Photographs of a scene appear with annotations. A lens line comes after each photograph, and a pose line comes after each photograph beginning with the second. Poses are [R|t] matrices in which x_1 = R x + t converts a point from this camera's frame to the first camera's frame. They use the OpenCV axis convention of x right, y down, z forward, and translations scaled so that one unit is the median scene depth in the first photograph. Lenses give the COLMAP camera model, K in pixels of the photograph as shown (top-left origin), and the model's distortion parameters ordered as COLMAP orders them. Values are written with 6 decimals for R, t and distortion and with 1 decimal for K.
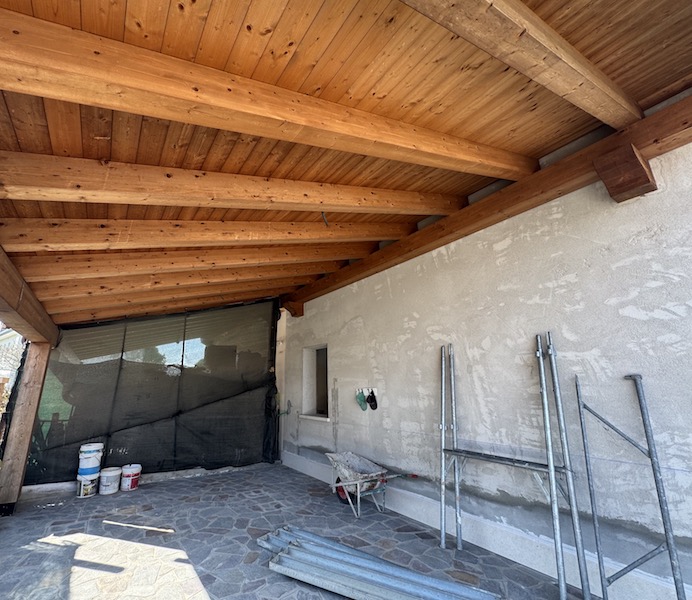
lens RADIAL K [[427.7, 0, 345.2], [0, 427.7, 280.0], [0, 0, 1]] dist [-0.002143, 0.000869]
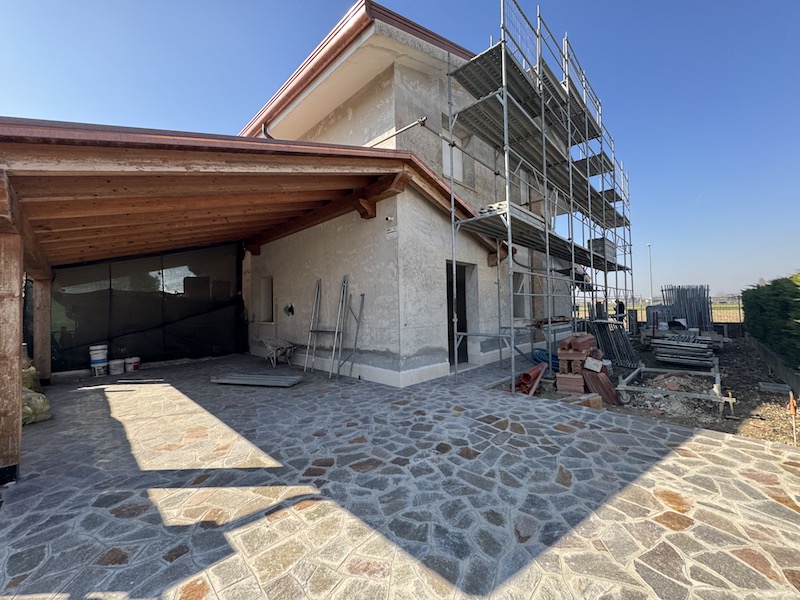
lens RADIAL K [[316.8, 0, 400.6], [0, 316.8, 302.0], [0, 0, 1]] dist [-0.000992, -0.000209]
pose [[0.963542, -0.031073, 0.265746, 0.139707], [-0.034126, 0.970849, 0.237252, -0.063593], [-0.265371, -0.237671, 0.934393, -0.282259]]
